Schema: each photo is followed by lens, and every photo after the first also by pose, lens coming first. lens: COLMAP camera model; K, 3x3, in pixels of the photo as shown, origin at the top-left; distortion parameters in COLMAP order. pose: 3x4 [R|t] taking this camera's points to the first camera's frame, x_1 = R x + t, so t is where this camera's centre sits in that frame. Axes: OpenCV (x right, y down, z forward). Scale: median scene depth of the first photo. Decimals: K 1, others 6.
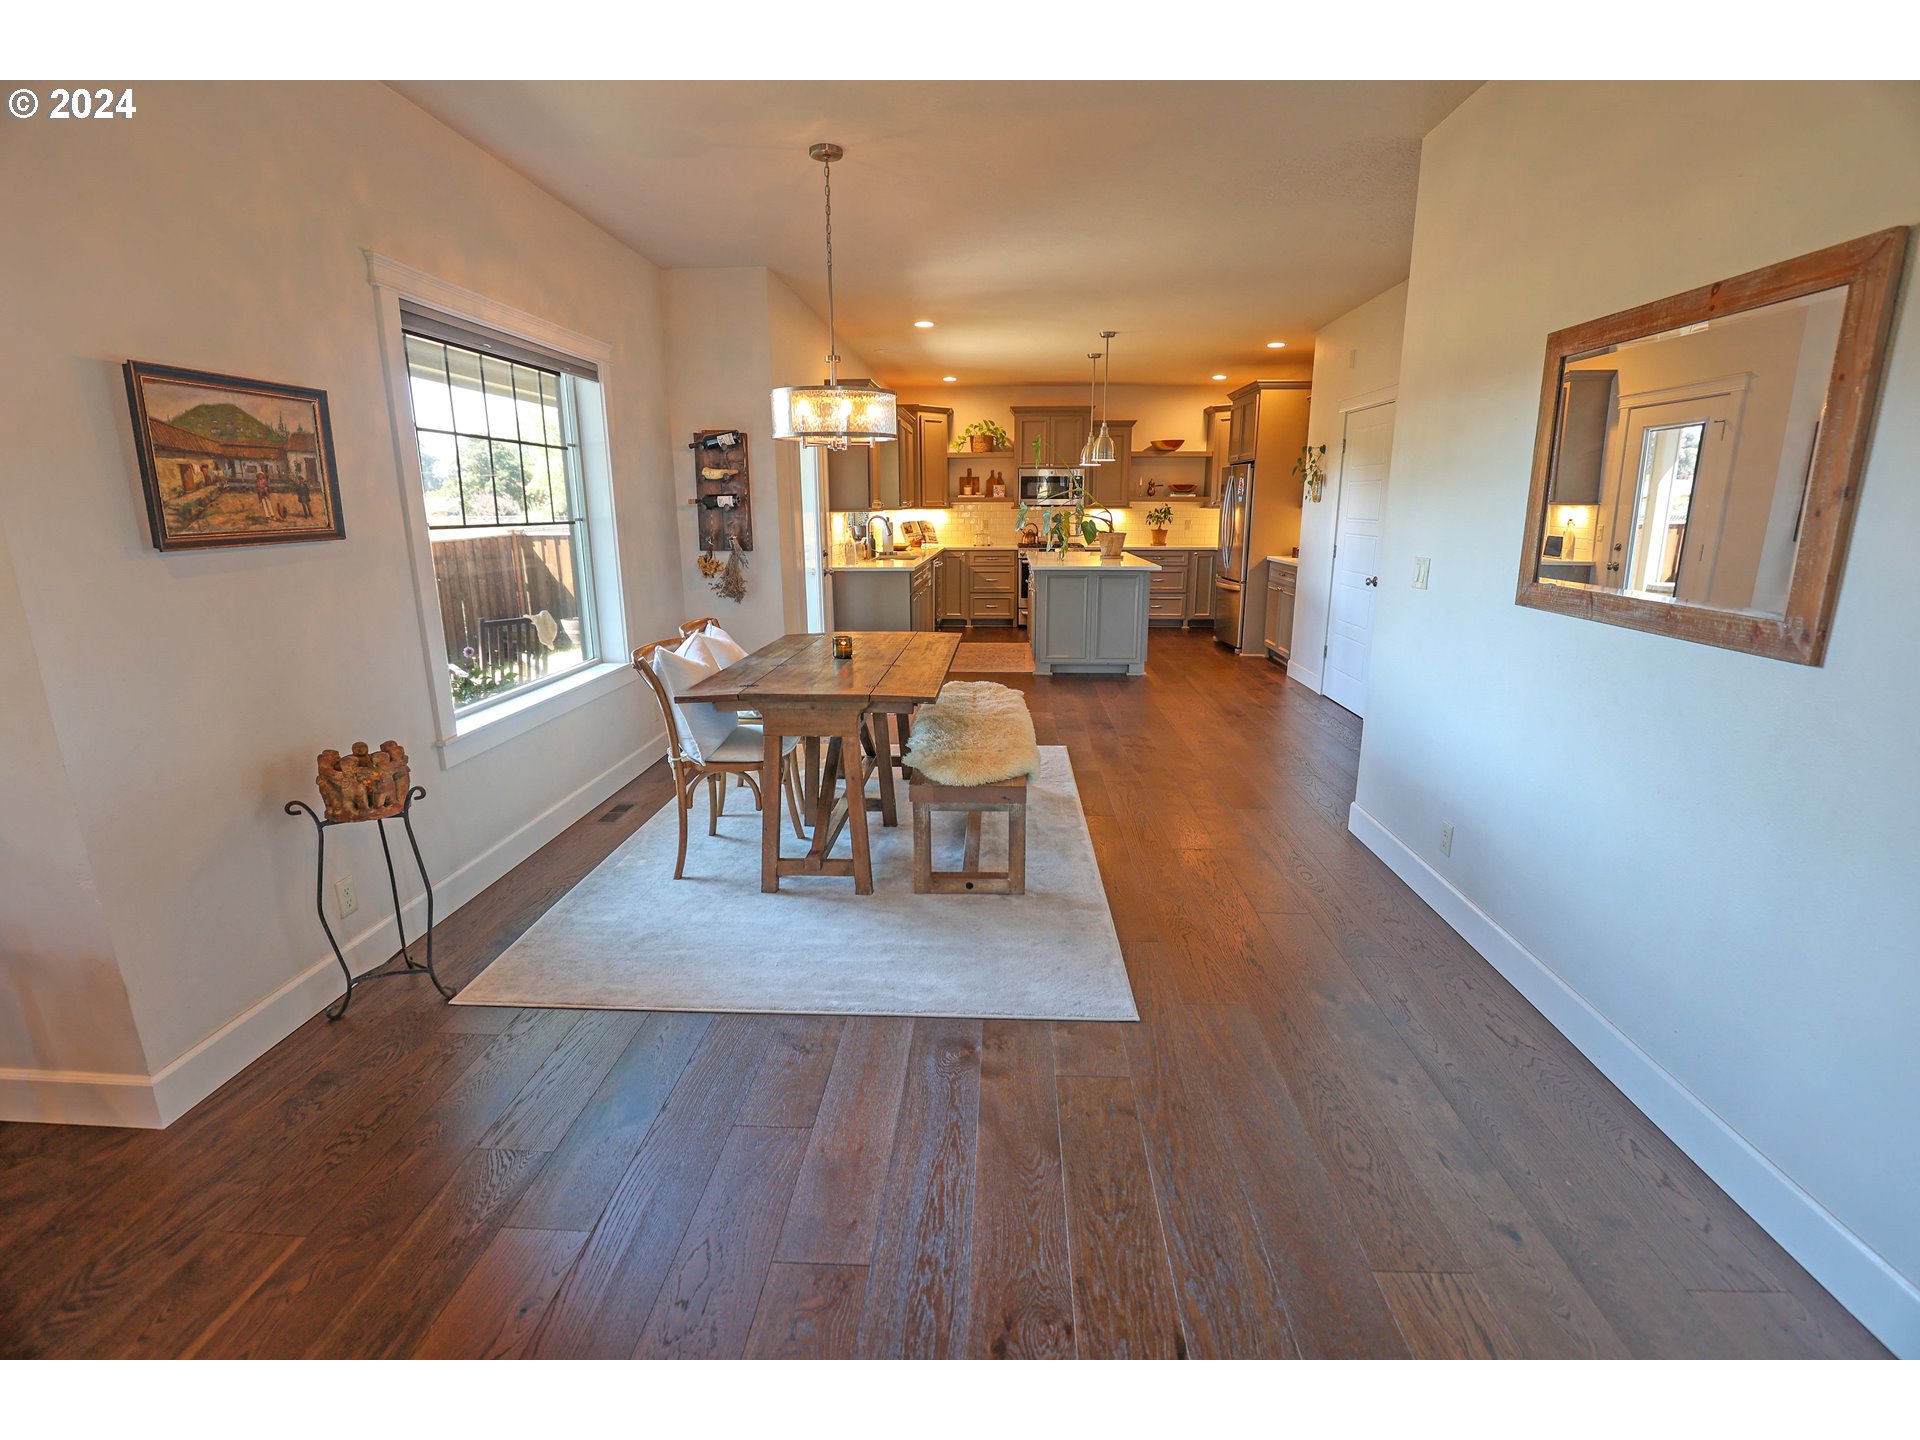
lens RADIAL K [[911.6, 0, 963.9], [0, 911.6, 713.8], [0, 0, 1]] dist [-0.031311, 0.001114]
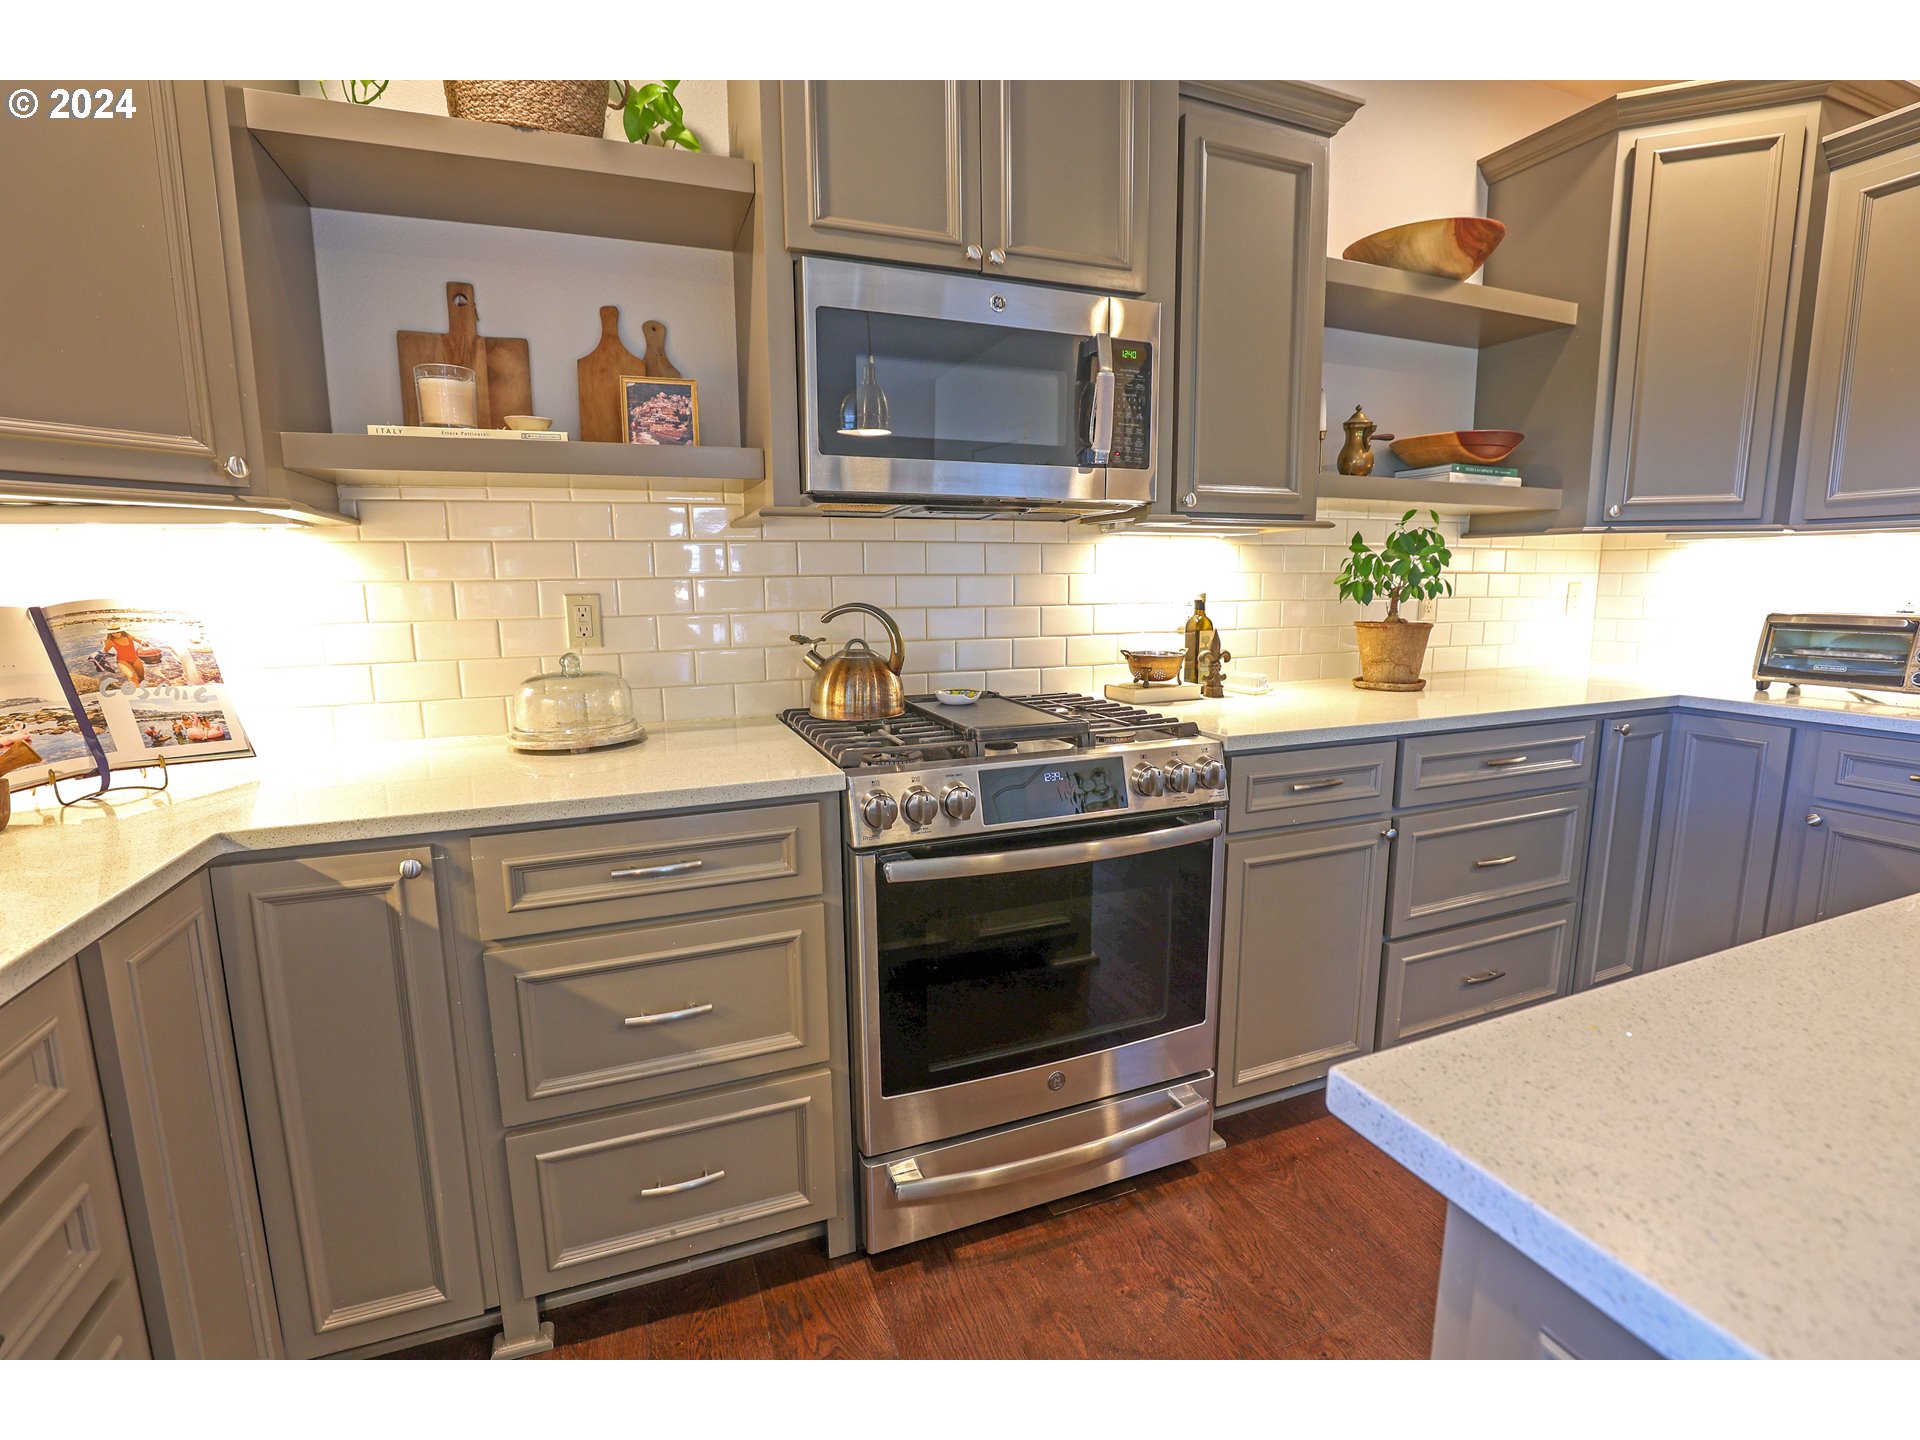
lens RADIAL K [[880.7, 0, 971.3], [0, 880.7, 720.7], [0, 0, 1]] dist [-0.033925, 0.004704]
pose [[0.912153, -0.070082, 0.403815, 0.021985], [0.097460, 0.994099, -0.047622, -0.178267], [-0.398094, 0.082794, 0.913601, 0.844716]]
